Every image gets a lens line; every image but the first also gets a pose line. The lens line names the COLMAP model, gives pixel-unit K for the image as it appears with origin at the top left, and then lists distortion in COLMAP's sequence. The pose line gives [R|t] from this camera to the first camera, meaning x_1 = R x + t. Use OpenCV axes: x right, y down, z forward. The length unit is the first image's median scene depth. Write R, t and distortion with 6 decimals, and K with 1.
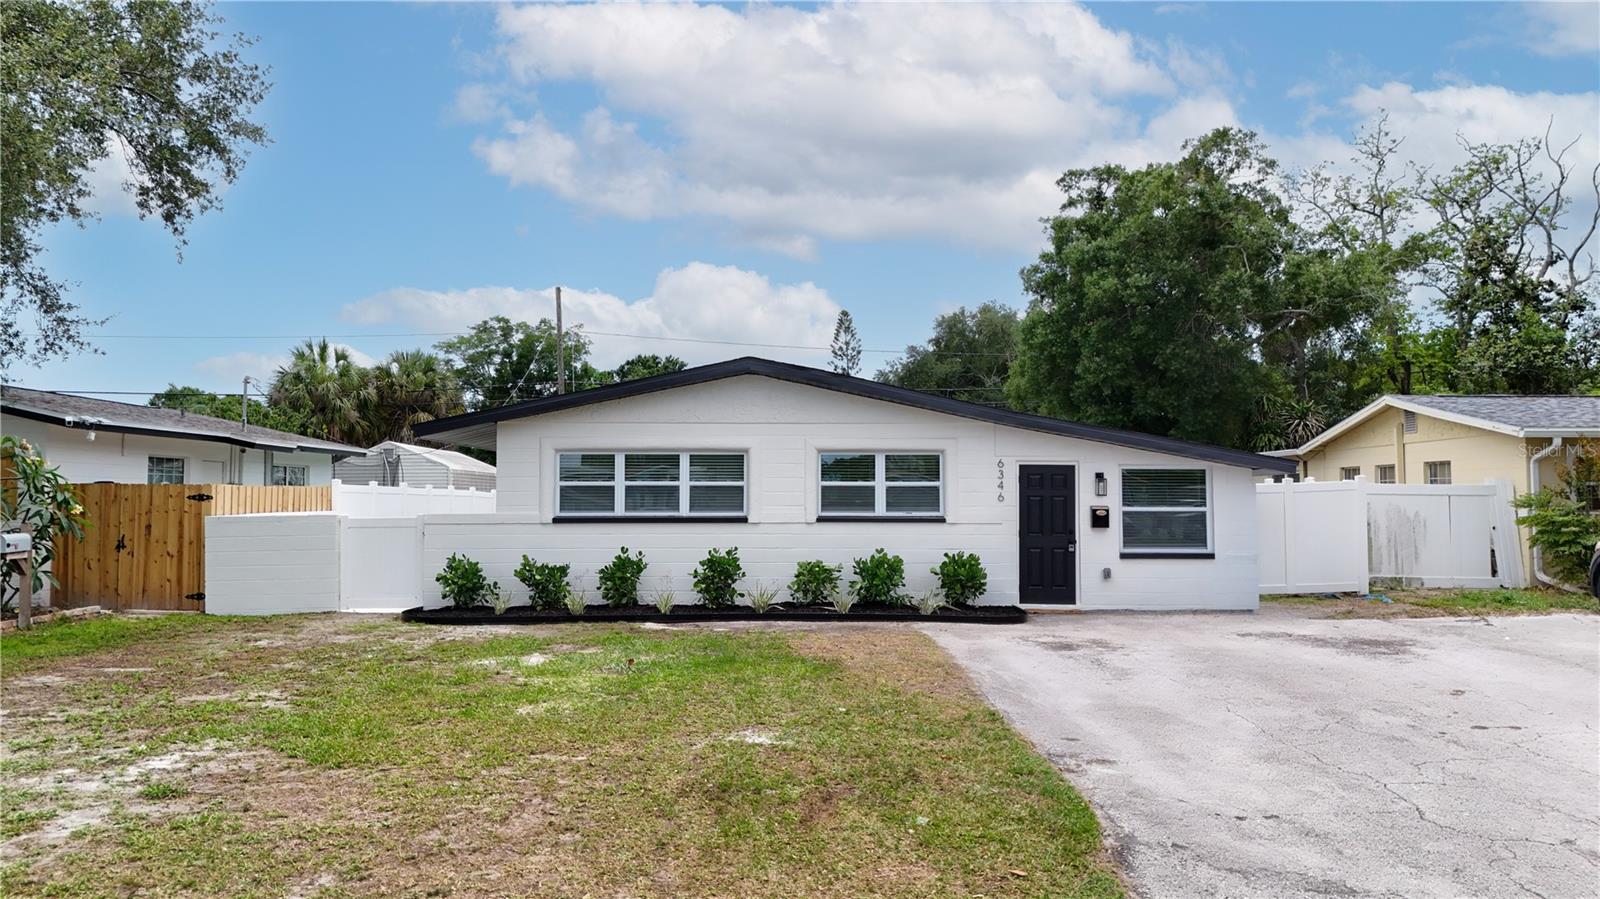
lens RADIAL K [[1162.6, 0, 800.0], [0, 1162.6, 449.5], [0, 0, 1]] dist [0.085772, -0.128773]
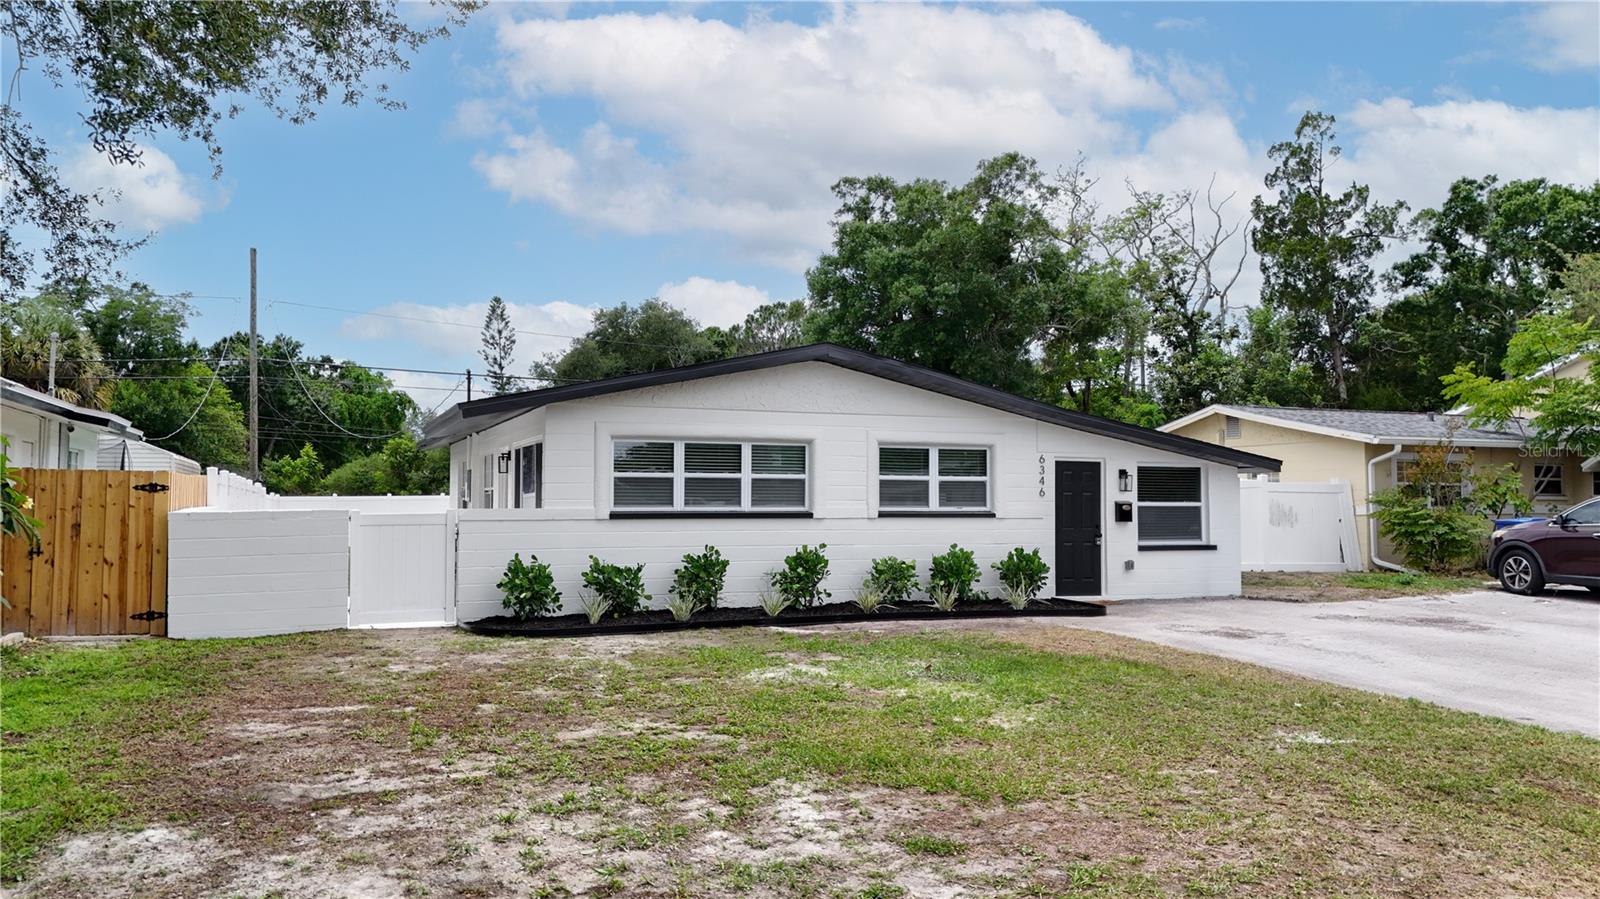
lens RADIAL K [[1162.6, 0, 800.0], [0, 1162.6, 449.5], [0, 0, 1]] dist [0.085772, -0.128773]
pose [[0.930538, 0.018056, 0.365749, -0.397787], [-0.018541, 0.999826, -0.002186, 0.009443], [-0.365725, -0.004747, 0.930711, 0.125572]]
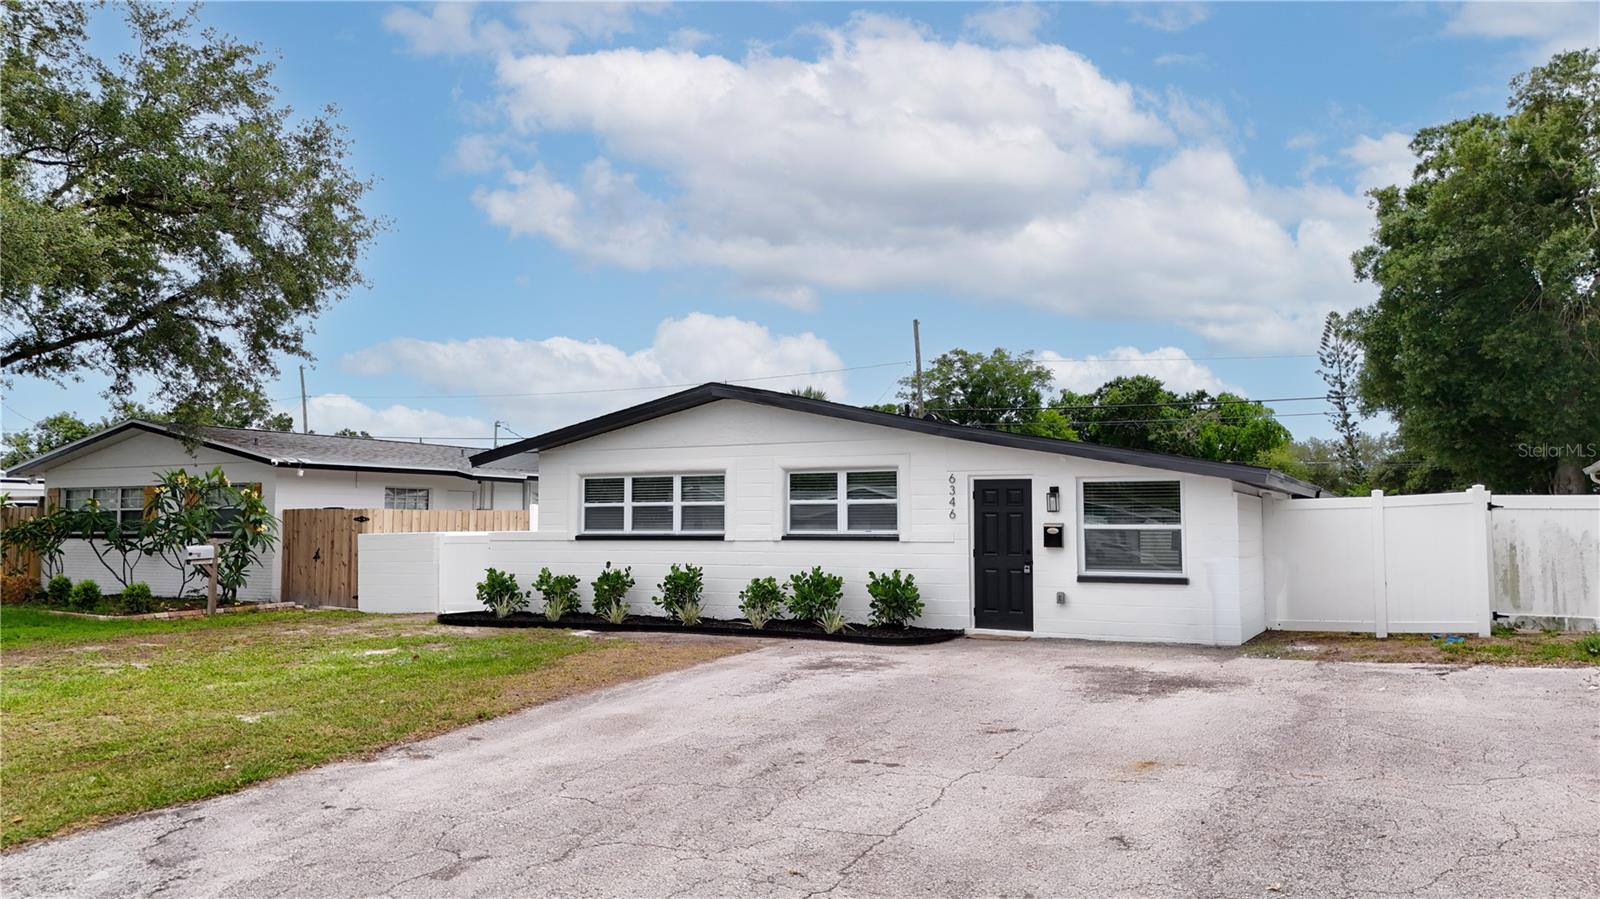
lens RADIAL K [[1162.6, 0, 800.0], [0, 1162.6, 449.5], [0, 0, 1]] dist [0.085772, -0.128773]
pose [[0.880807, -0.033095, -0.472317, 0.509074], [0.021839, 0.999332, -0.029296, 0.013284], [0.472971, 0.015490, 0.880942, 0.107259]]
